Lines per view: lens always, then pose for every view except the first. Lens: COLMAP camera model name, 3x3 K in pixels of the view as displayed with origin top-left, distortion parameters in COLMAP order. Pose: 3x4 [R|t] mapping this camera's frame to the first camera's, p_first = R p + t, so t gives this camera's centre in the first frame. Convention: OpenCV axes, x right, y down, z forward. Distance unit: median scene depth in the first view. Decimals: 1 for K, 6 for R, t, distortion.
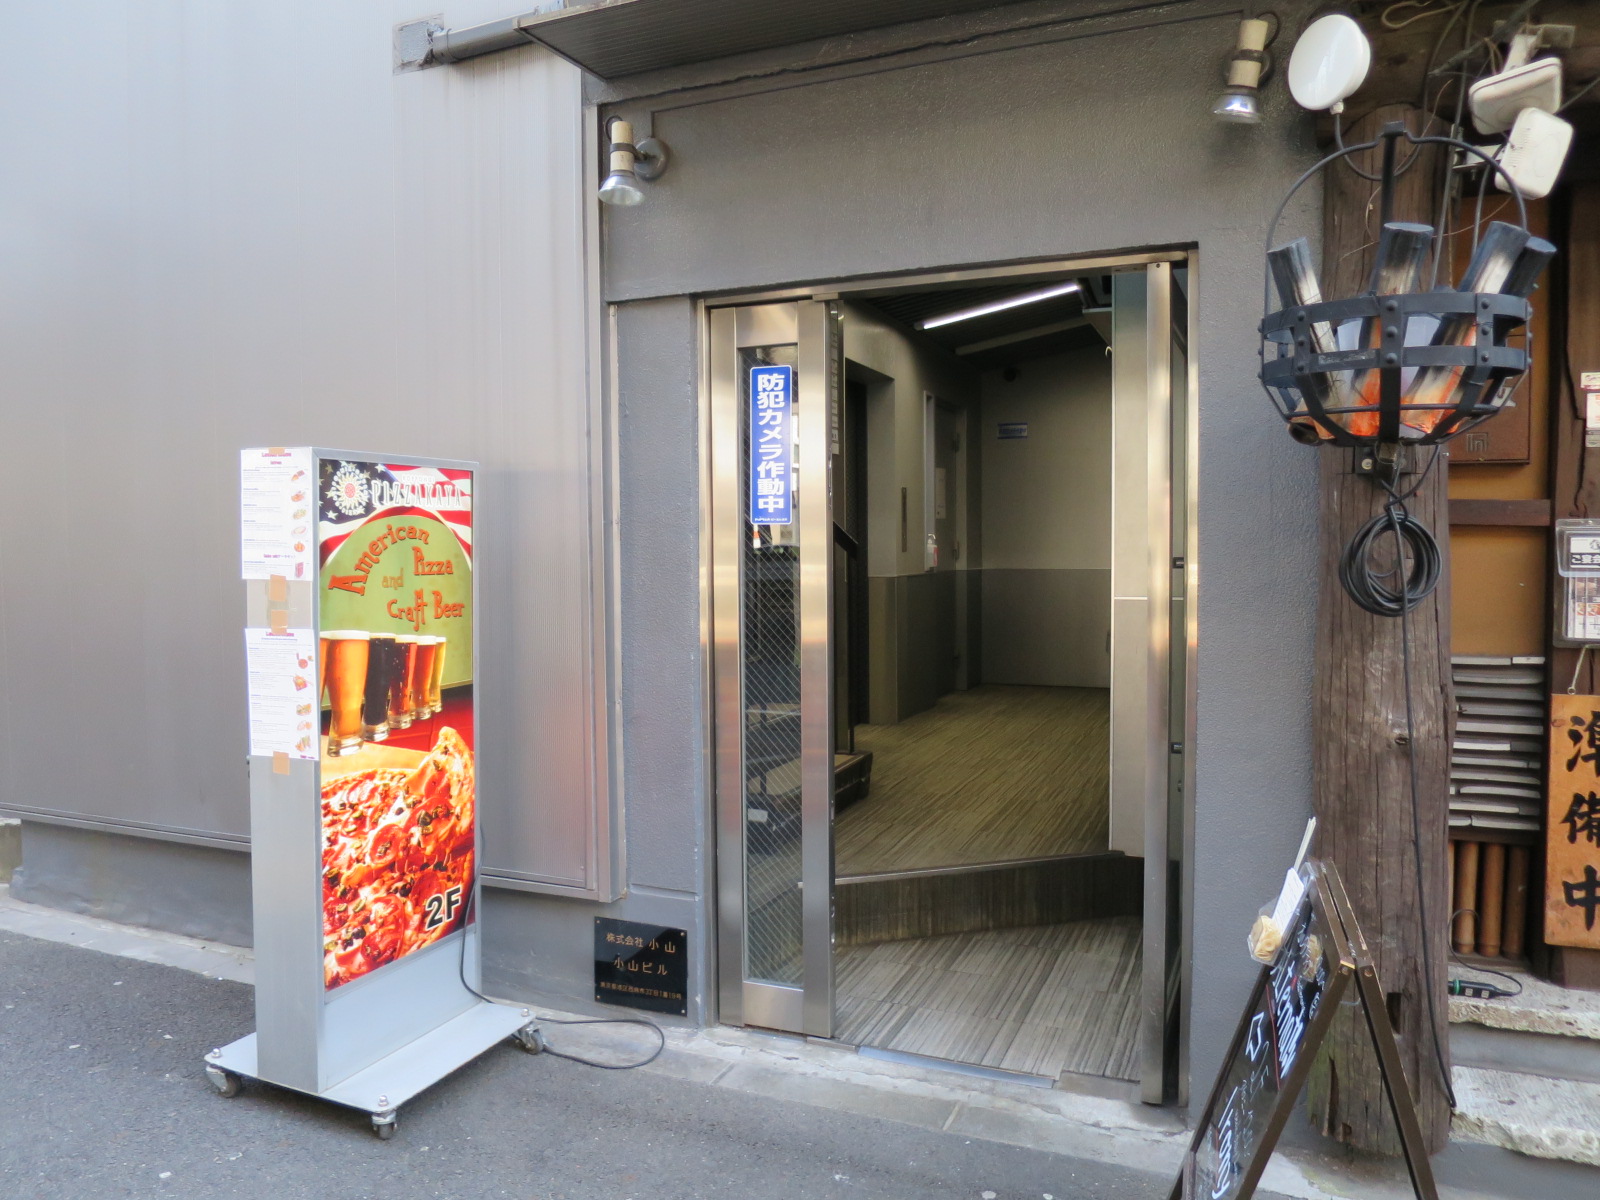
lens RADIAL K [[1114.1, 0, 799.5], [0, 1114.1, 599.6], [0, 0, 1]] dist [-0.003282, -0.000442]
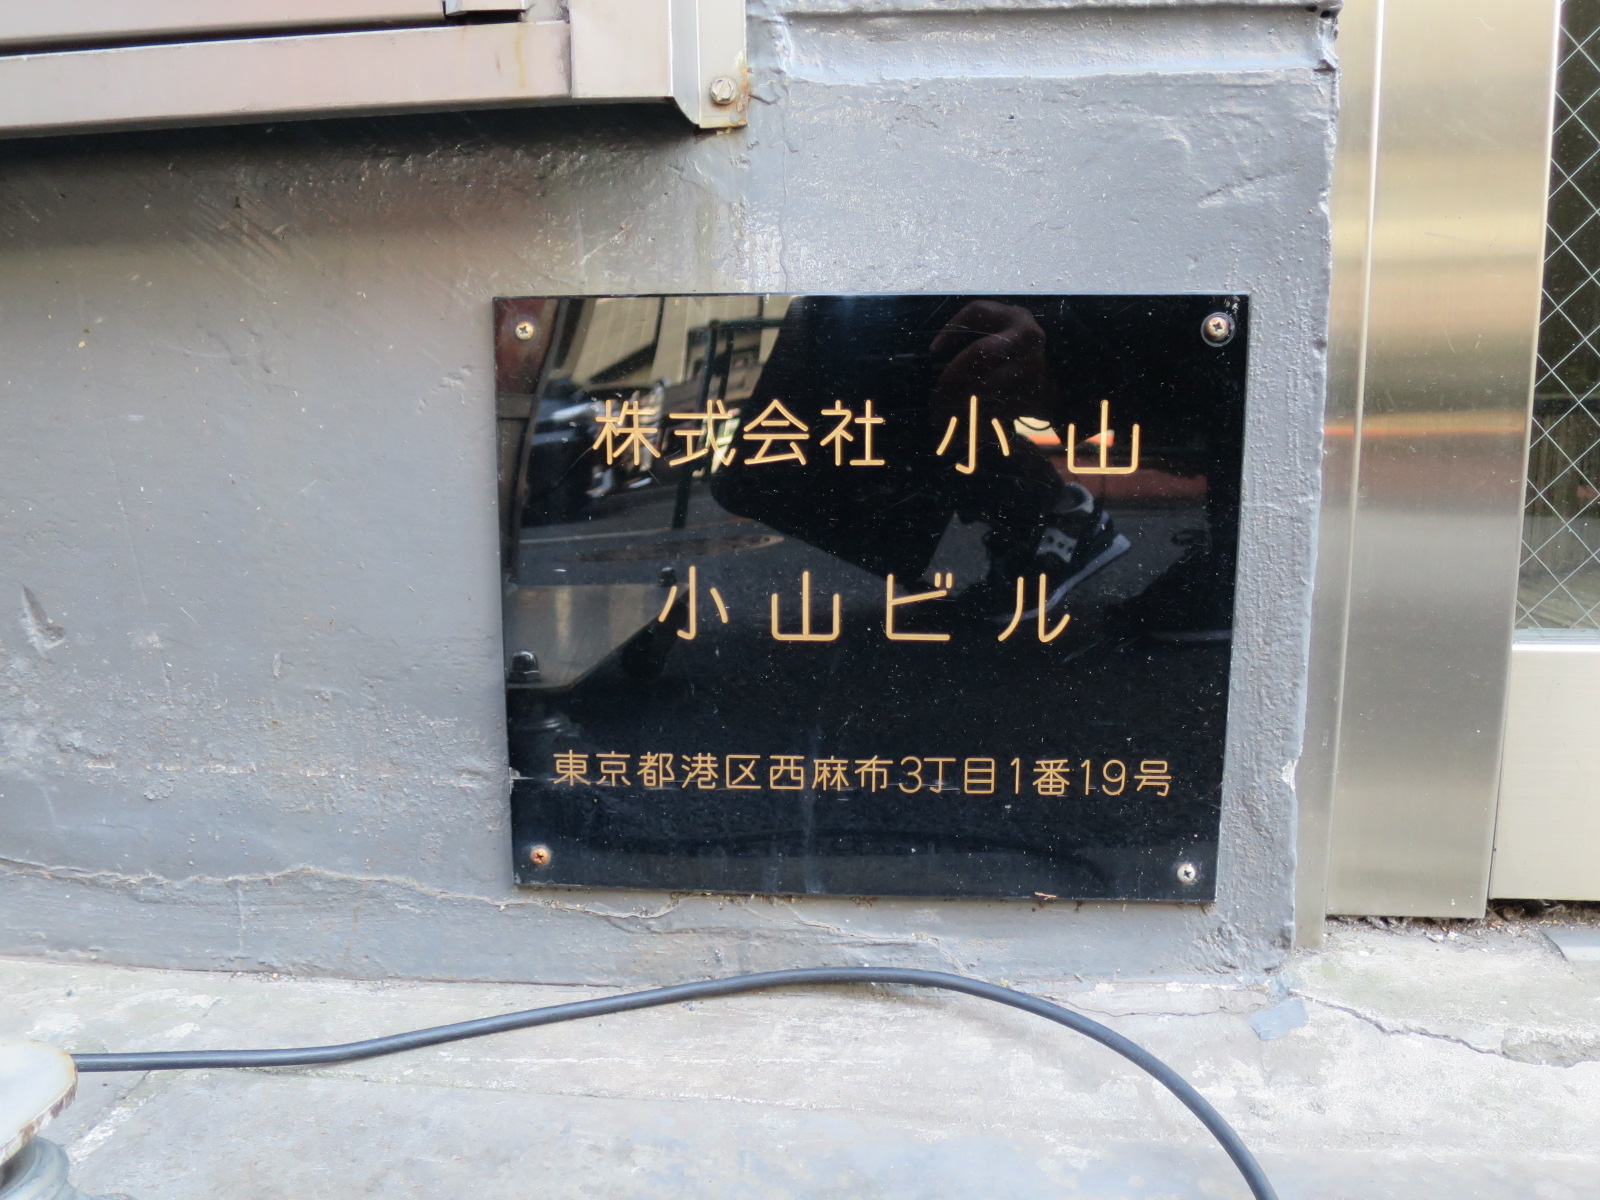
lens RADIAL K [[1226.4, 0, 800.9], [0, 1226.4, 599.8], [0, 0, 1]] dist [-0.046323, -0.001719]
pose [[0.955796, -0.040956, 0.291165, -0.195477], [0.013280, 0.995254, 0.096400, 0.311831], [-0.293731, -0.088272, 0.951804, 0.848798]]
